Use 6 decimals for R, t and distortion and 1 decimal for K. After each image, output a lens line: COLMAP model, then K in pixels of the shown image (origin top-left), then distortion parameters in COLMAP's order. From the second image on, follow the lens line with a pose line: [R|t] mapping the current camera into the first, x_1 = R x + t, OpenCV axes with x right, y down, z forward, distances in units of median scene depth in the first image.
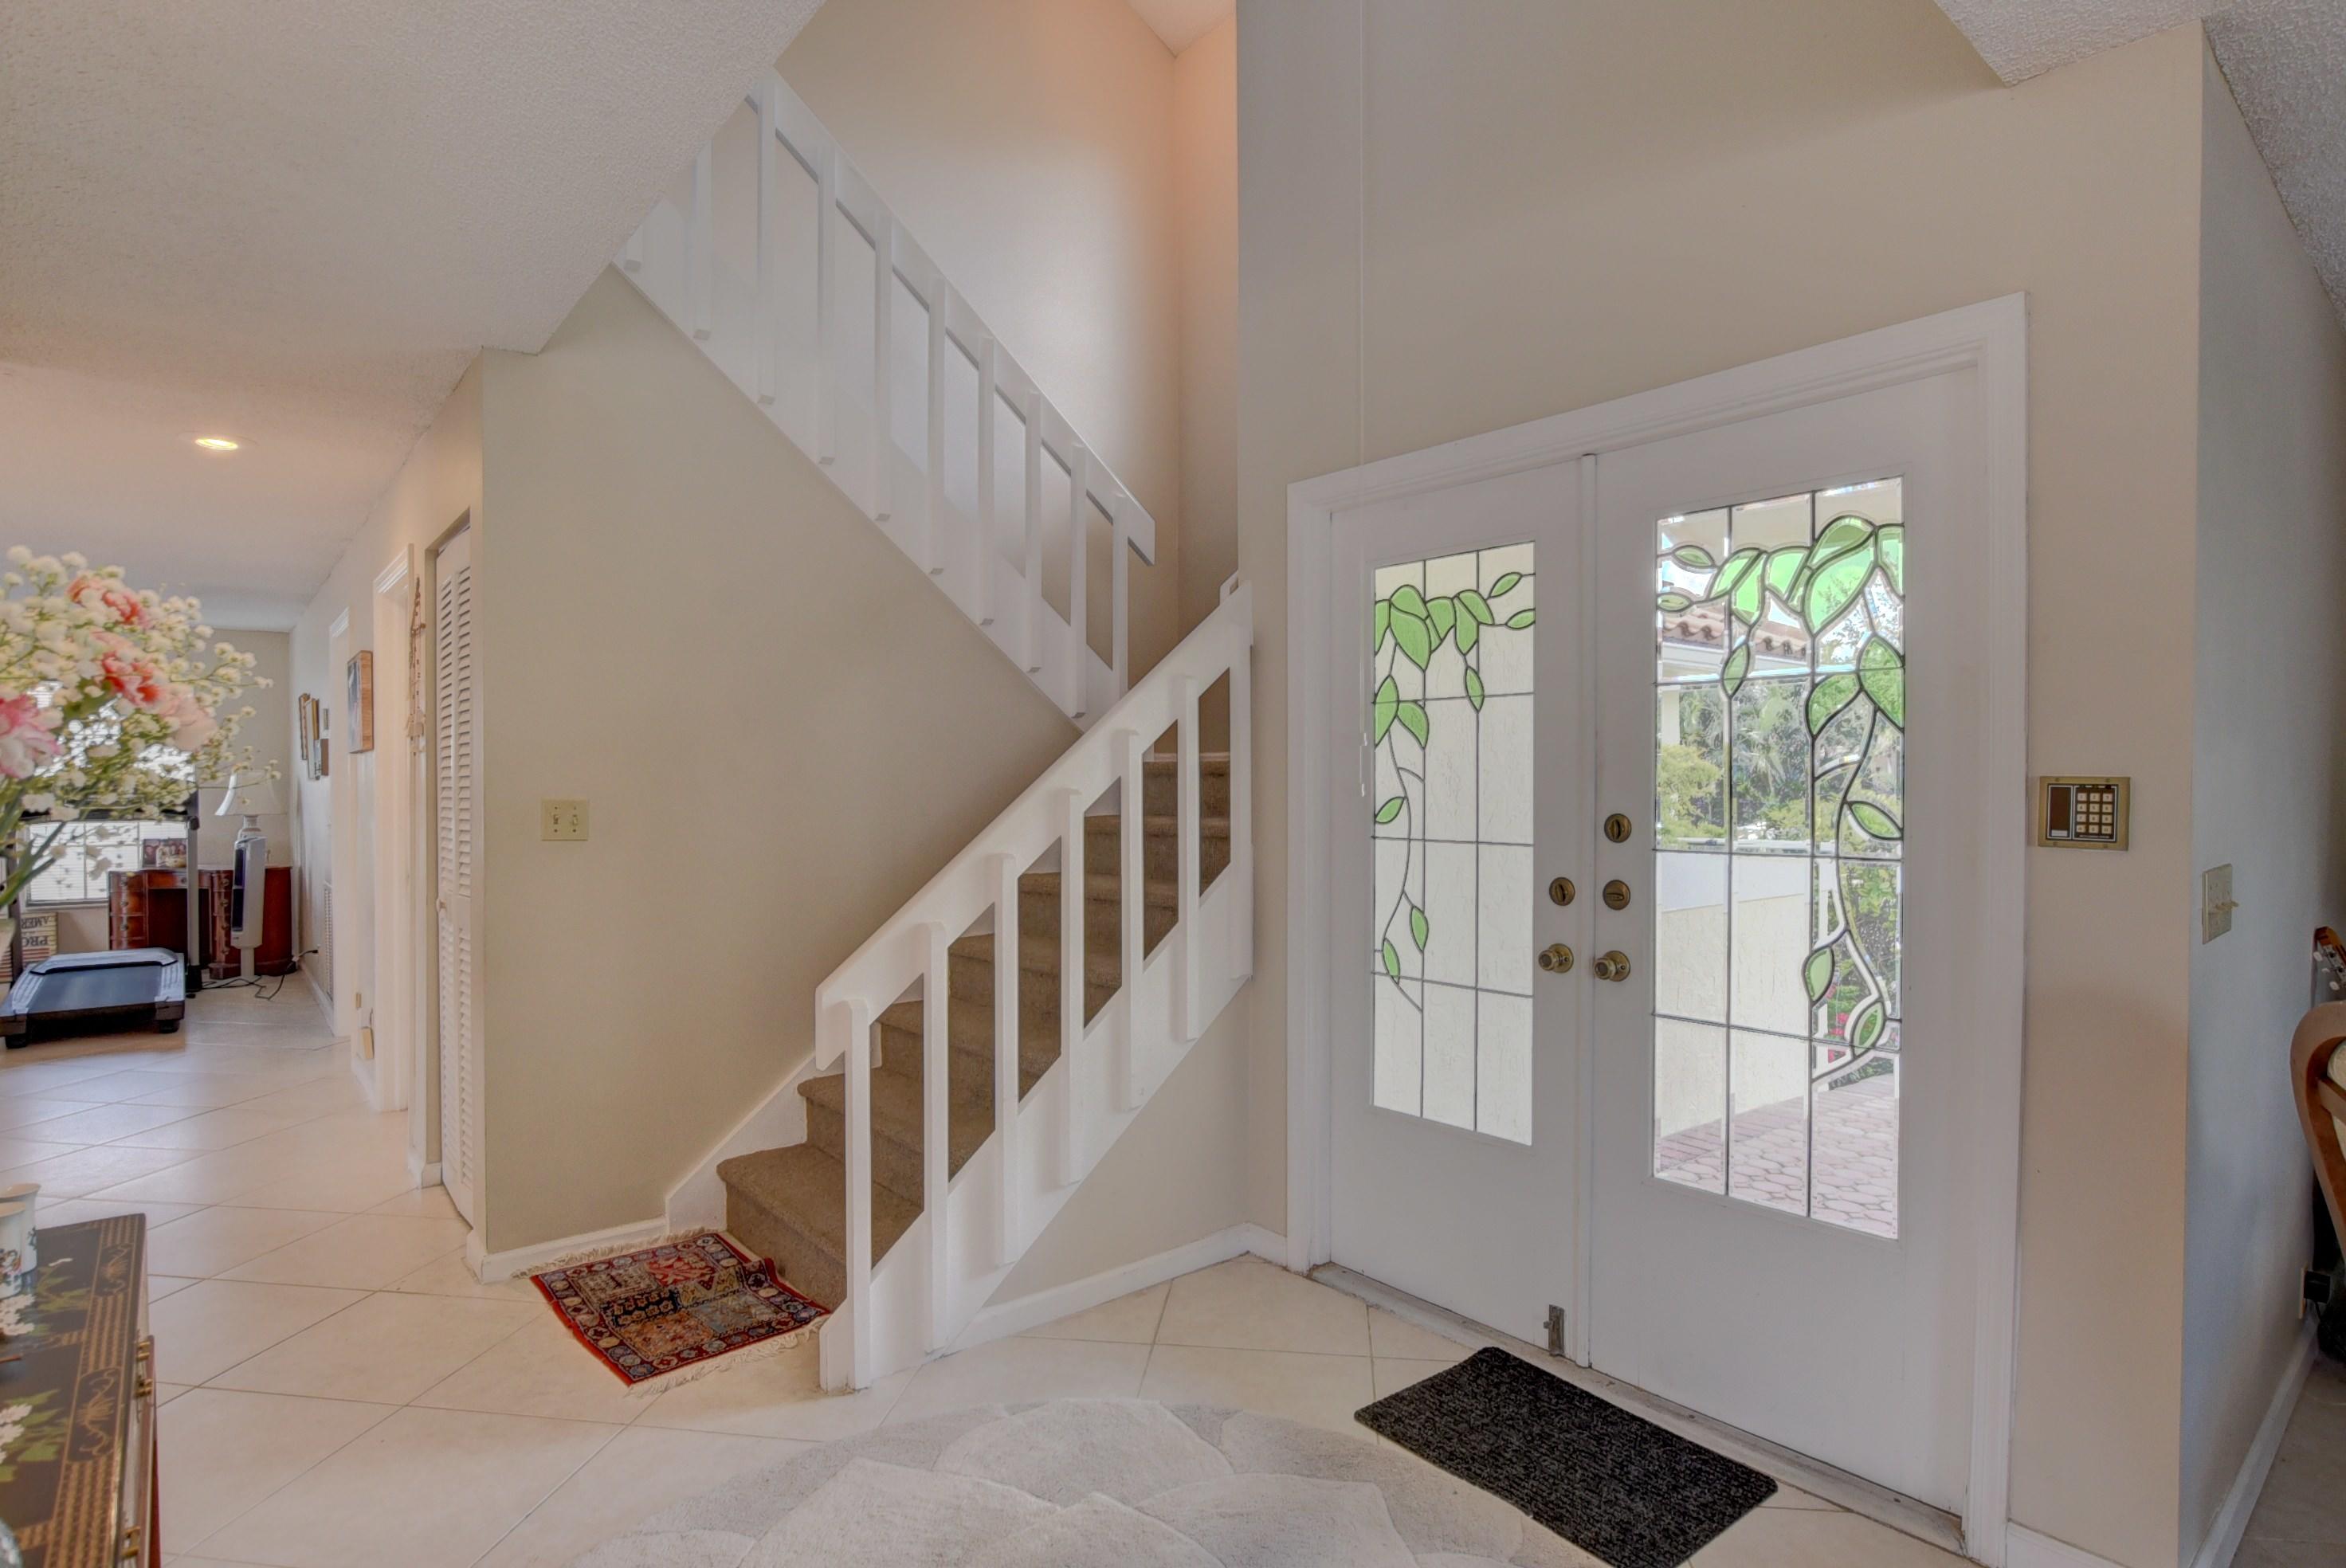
lens RADIAL K [[1175.4, 0, 1171.3], [0, 1175.4, 796.8], [0, 0, 1]] dist [-0.001630, -0.000403]
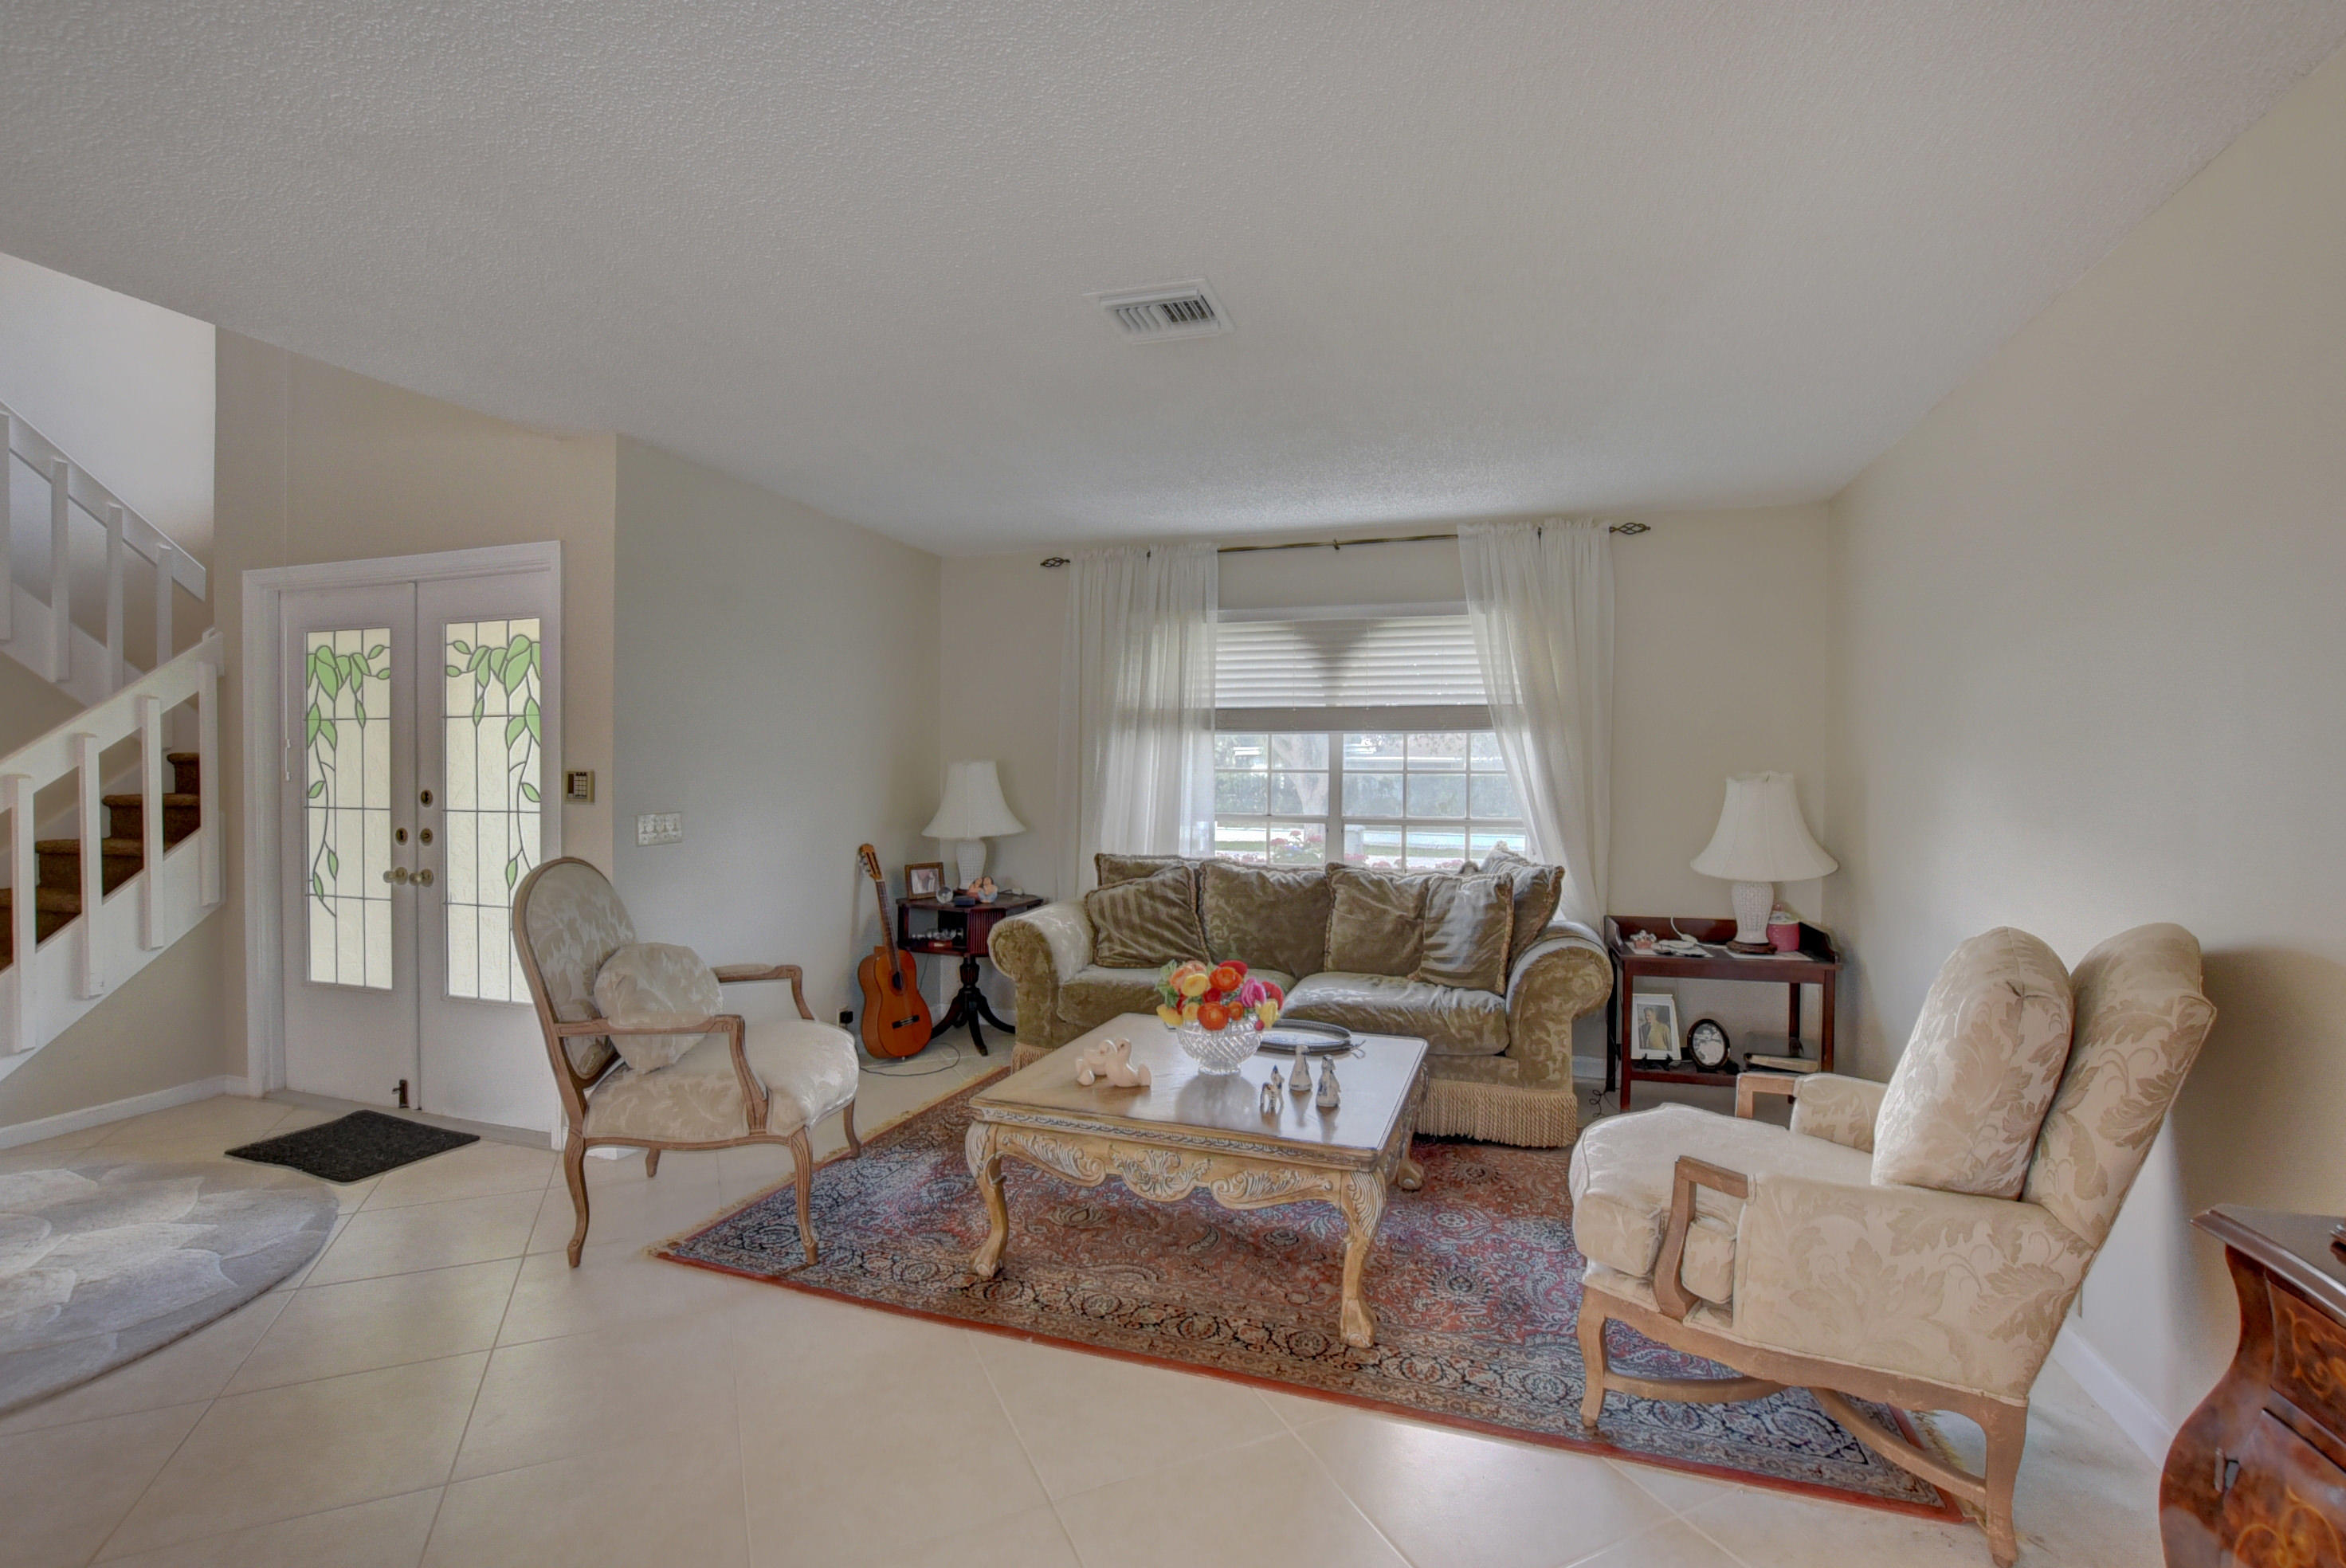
lens RADIAL K [[1038.6, 0, 1185.1], [0, 1038.6, 788.4], [0, 0, 1]] dist [-0.029506, 0.003688]
pose [[0.840976, -0.007287, 0.541024, 0.420848], [0.002521, 0.999951, 0.009549, 0.000198], [-0.541067, -0.006666, 0.840953, -0.747988]]
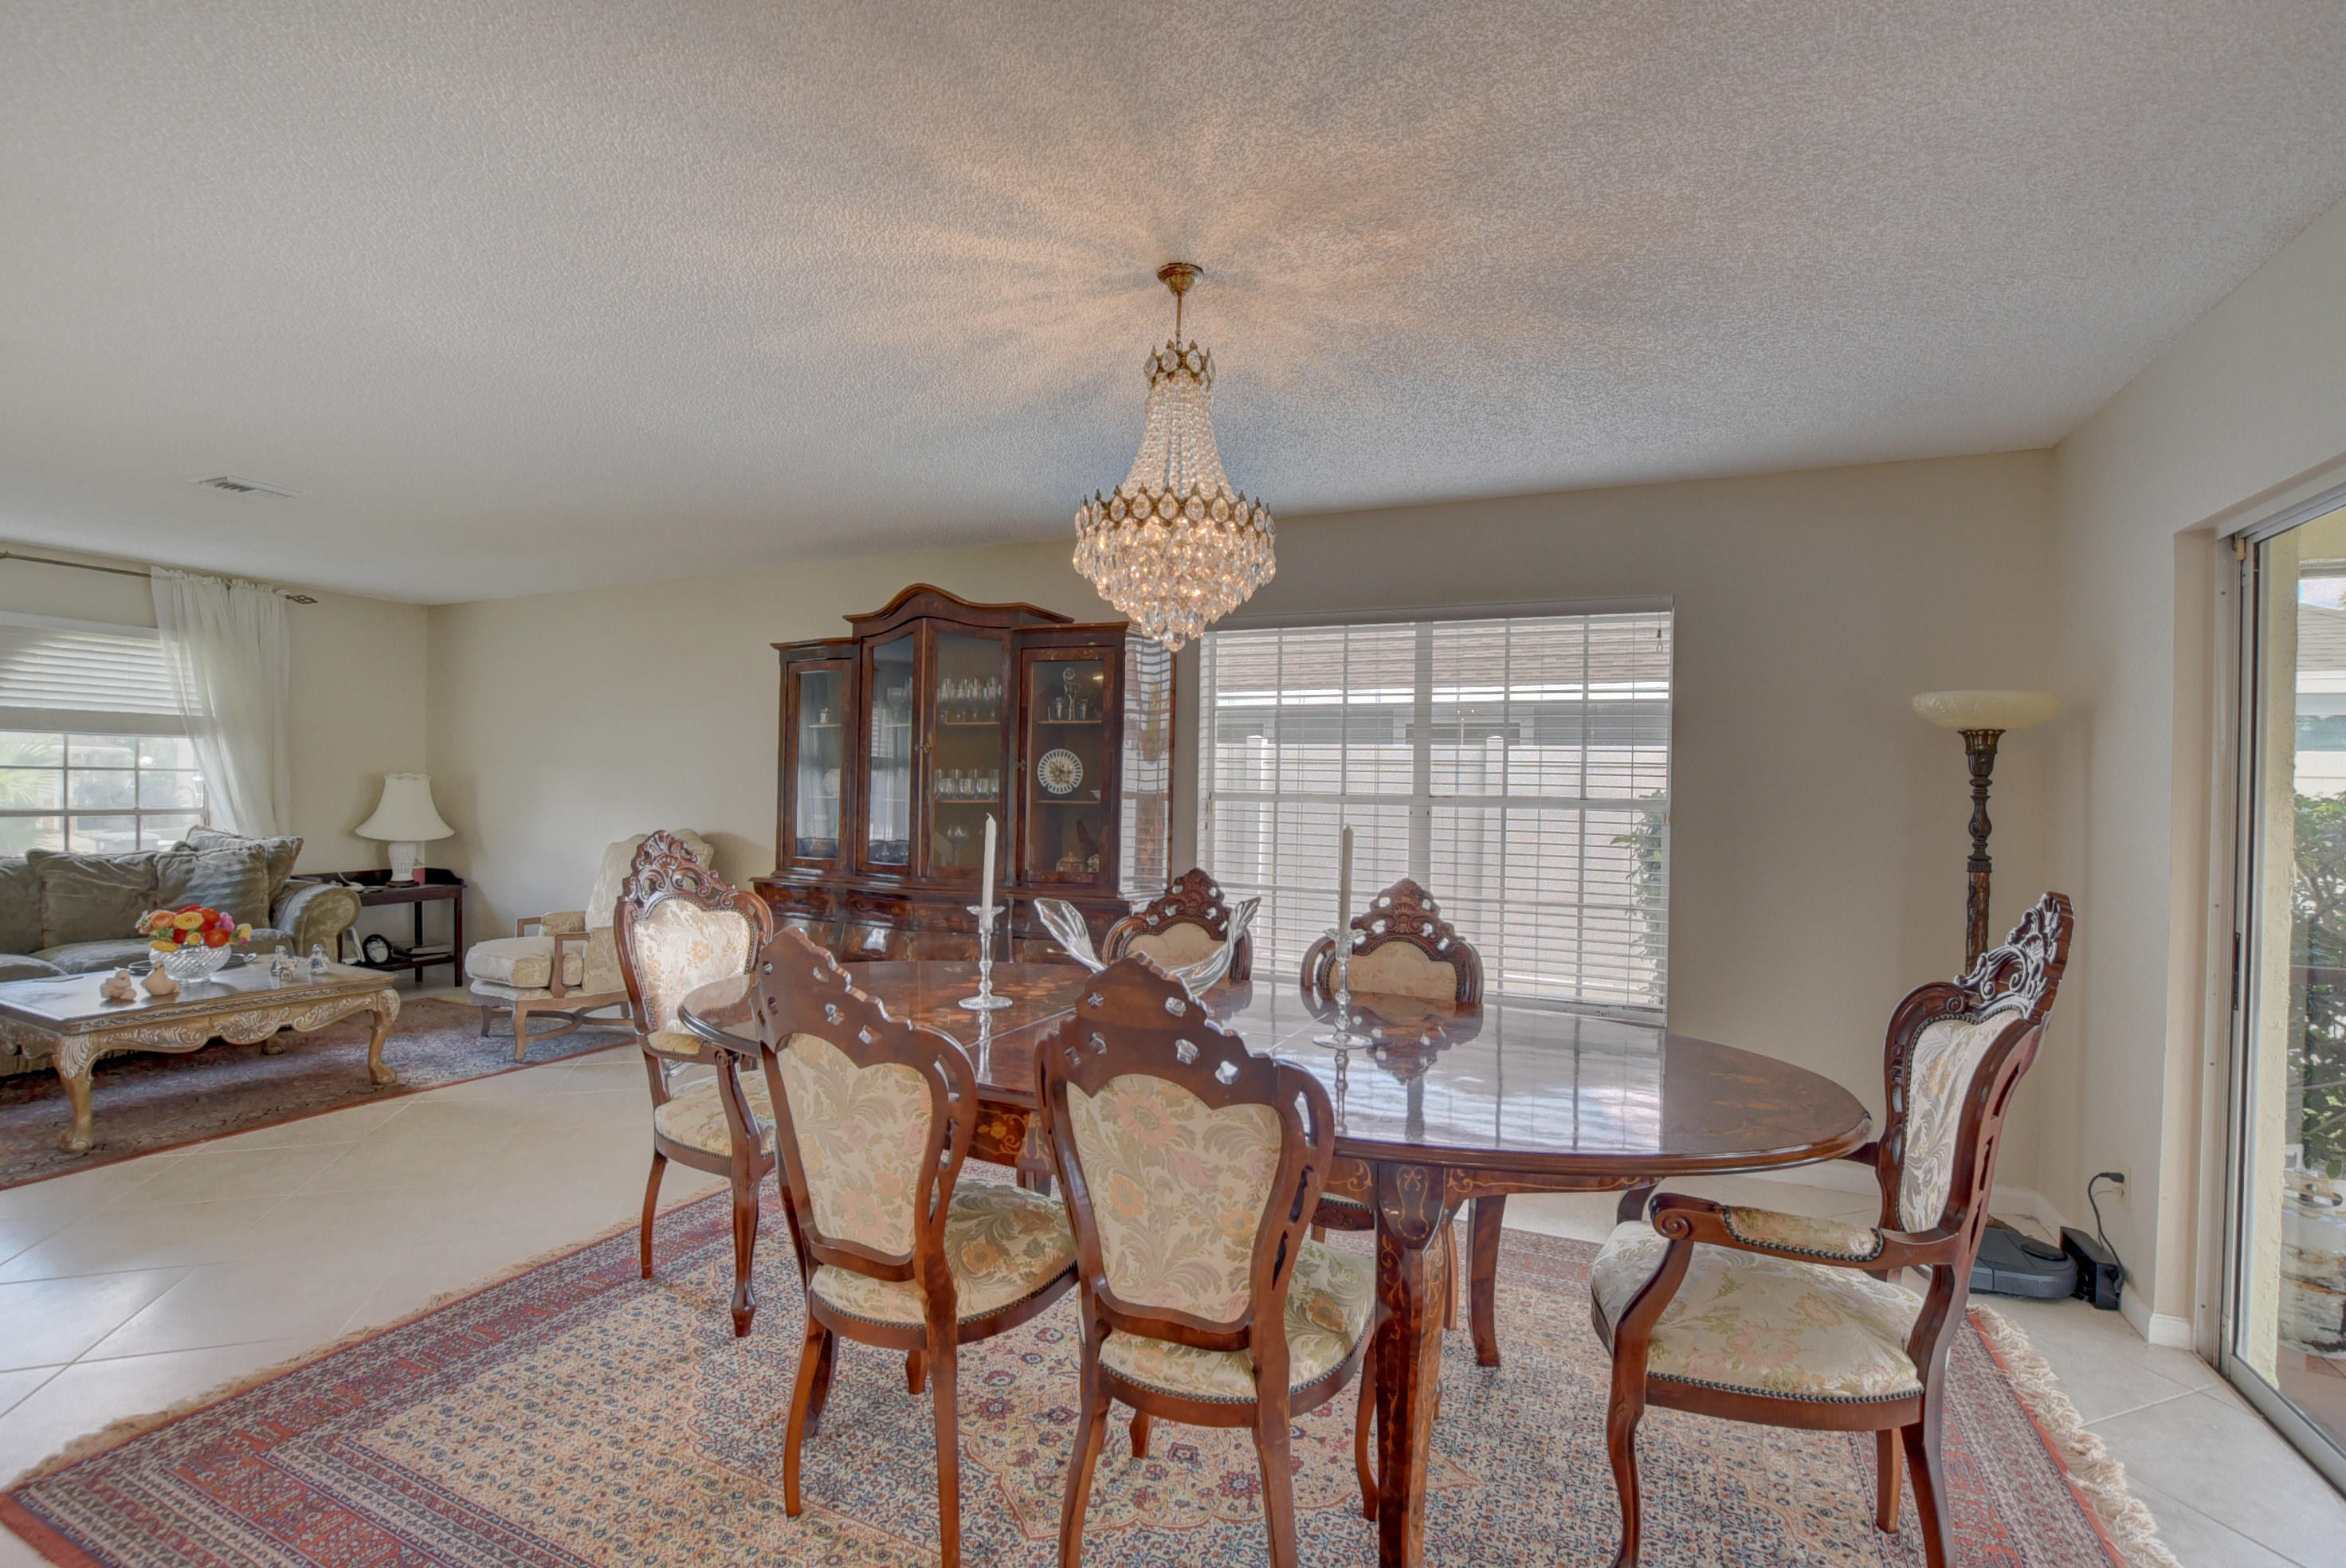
lens RADIAL K [[1038.6, 0, 1172.9], [0, 1038.6, 786.8], [0, 0, 1]] dist [-0.029506, 0.003688]
pose [[-0.429090, -0.012401, 0.903176, -0.857190], [-0.009319, 0.999913, 0.009302, -0.012890], [-0.903214, -0.004425, -0.429169, -0.544837]]
